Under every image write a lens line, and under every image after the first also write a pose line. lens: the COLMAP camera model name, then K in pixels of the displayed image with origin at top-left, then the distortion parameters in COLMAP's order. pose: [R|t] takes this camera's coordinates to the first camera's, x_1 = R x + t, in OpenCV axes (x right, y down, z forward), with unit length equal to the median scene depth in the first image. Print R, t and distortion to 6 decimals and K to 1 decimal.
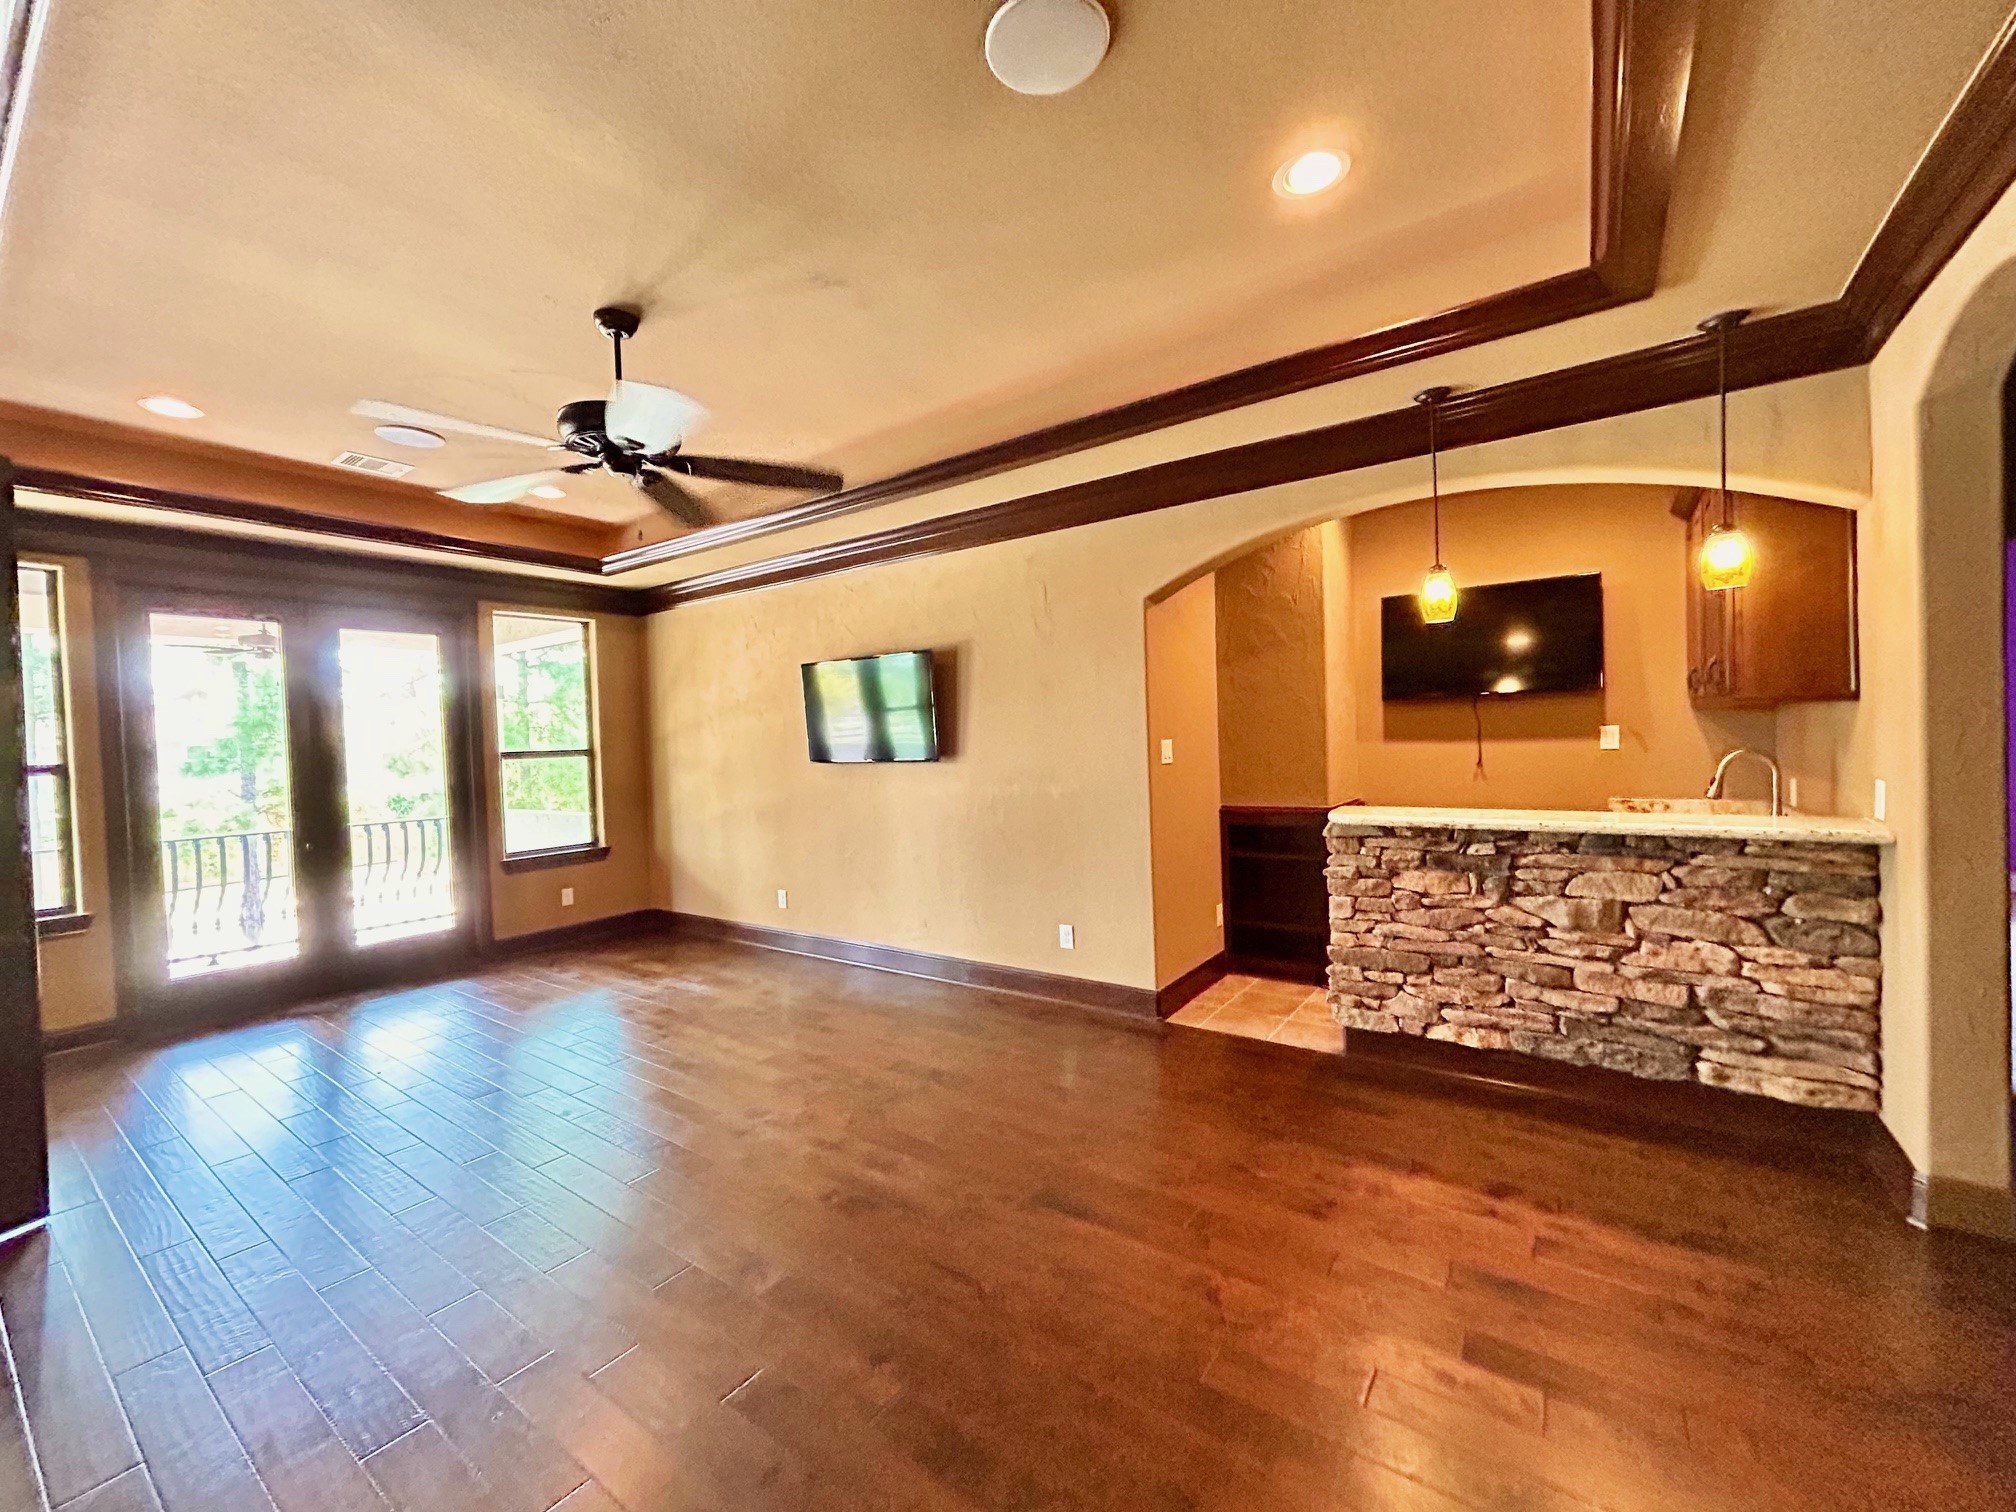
lens RADIAL K [[814.9, 0, 1008.0], [0, 814.9, 756.0], [0, 0, 1]] dist [-0.001557, -0.000155]
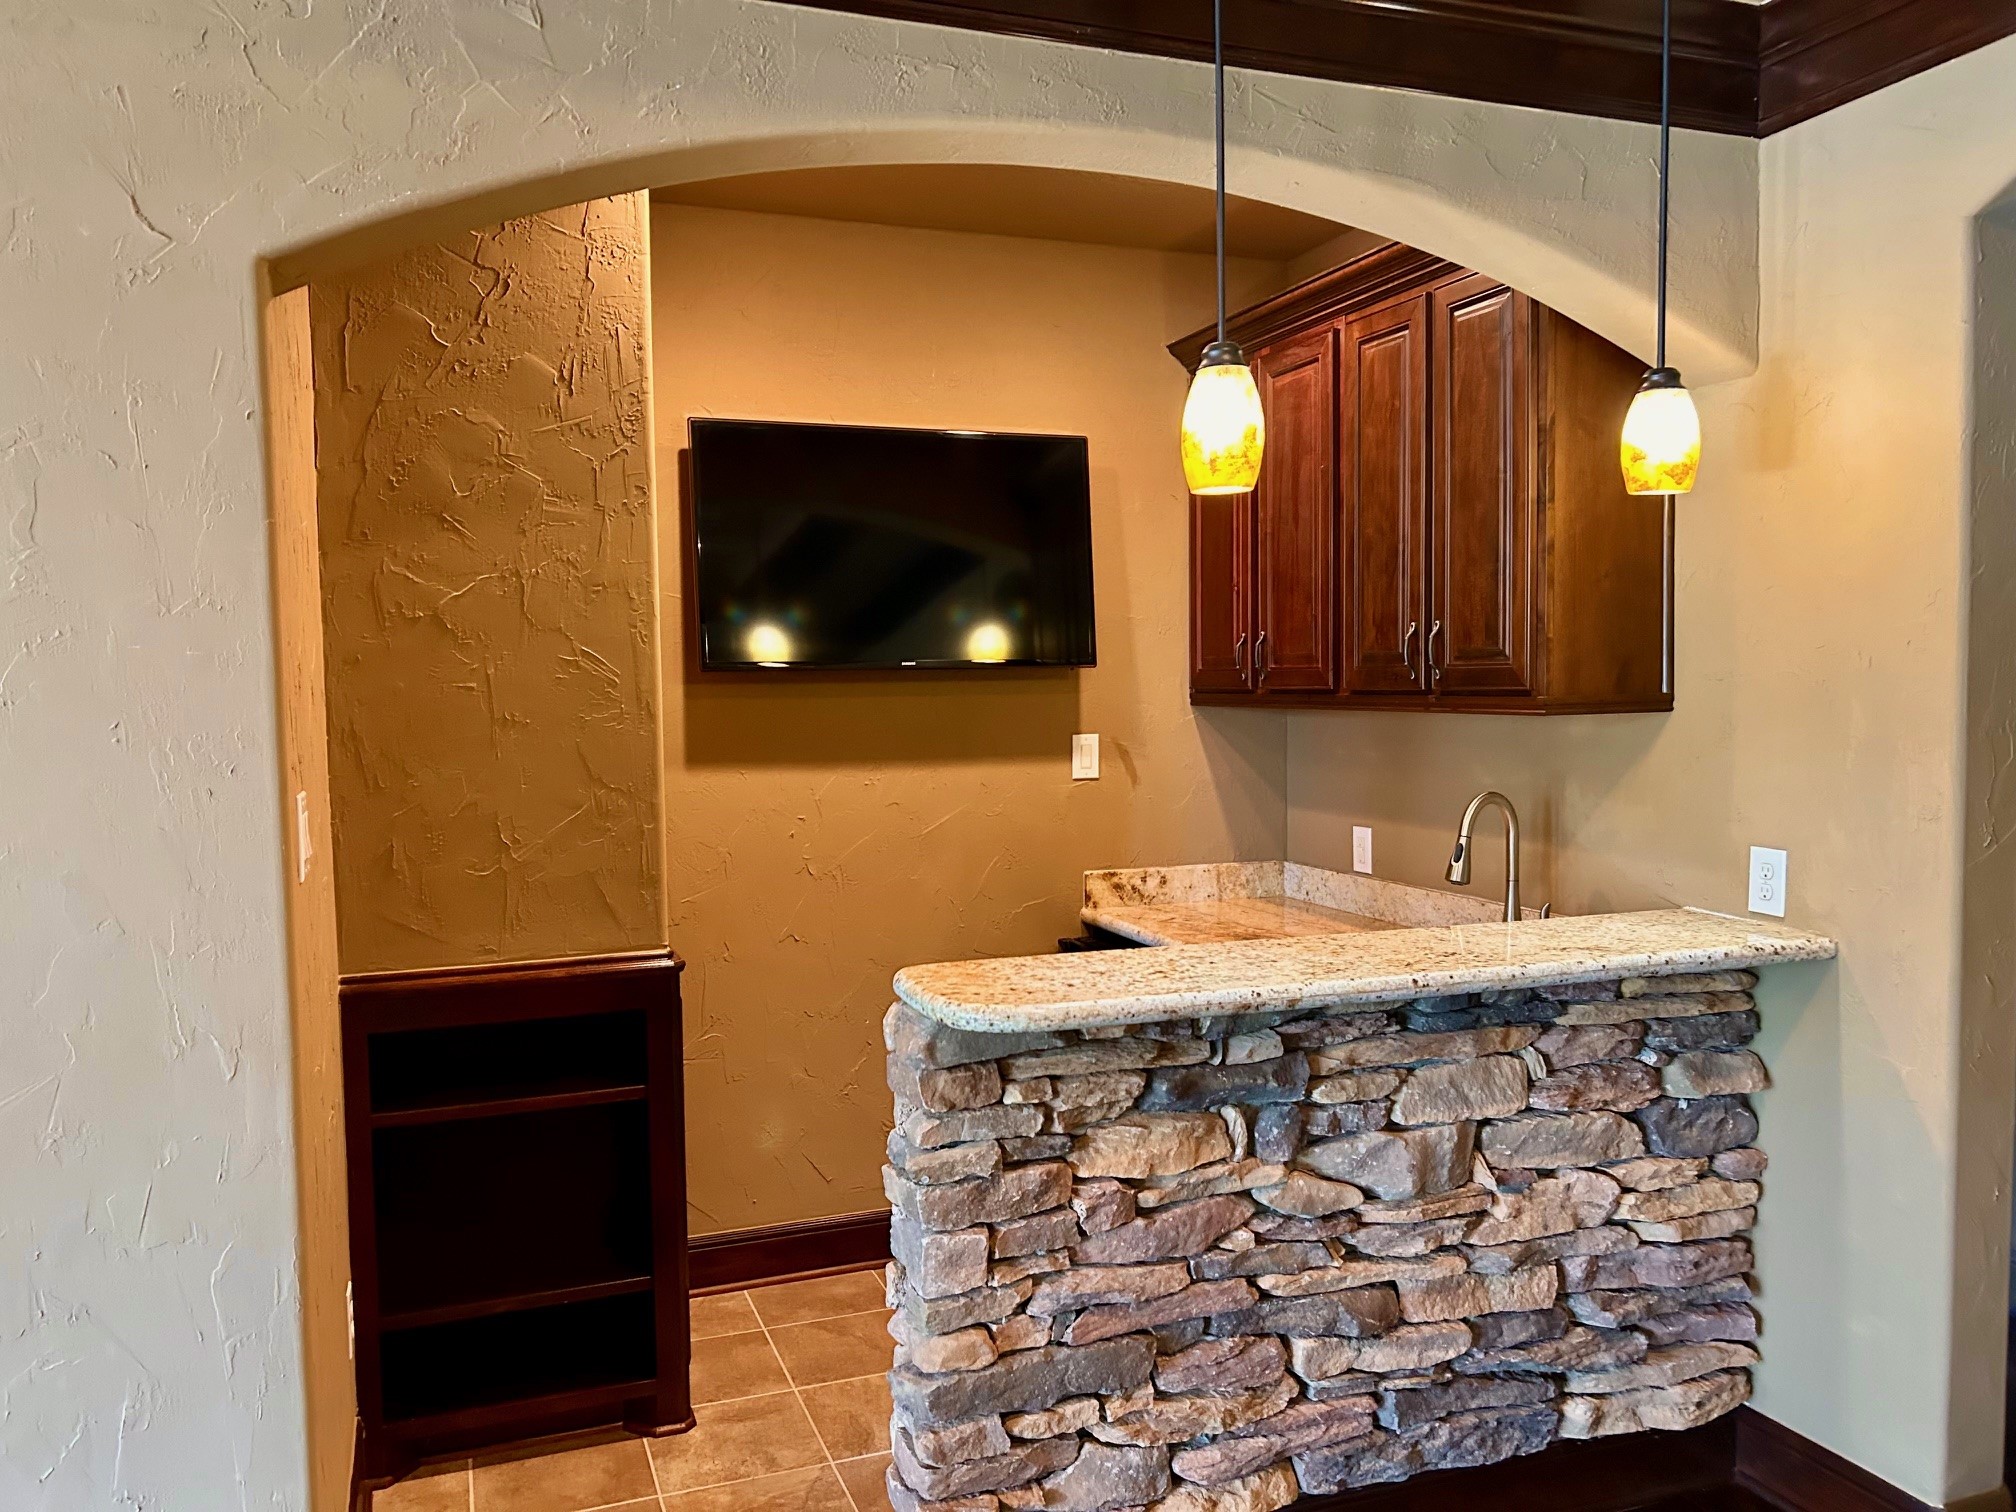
lens RADIAL K [[1511.1, 0, 1008.3], [0, 1511.1, 777.6], [0, 0, 1]] dist [0.114963, -0.196255]
pose [[0.567786, -0.028737, 0.822674, -0.137814], [0.014507, 0.999585, 0.024904, -0.048777], [-0.823048, -0.002206, 0.567967, 0.684968]]
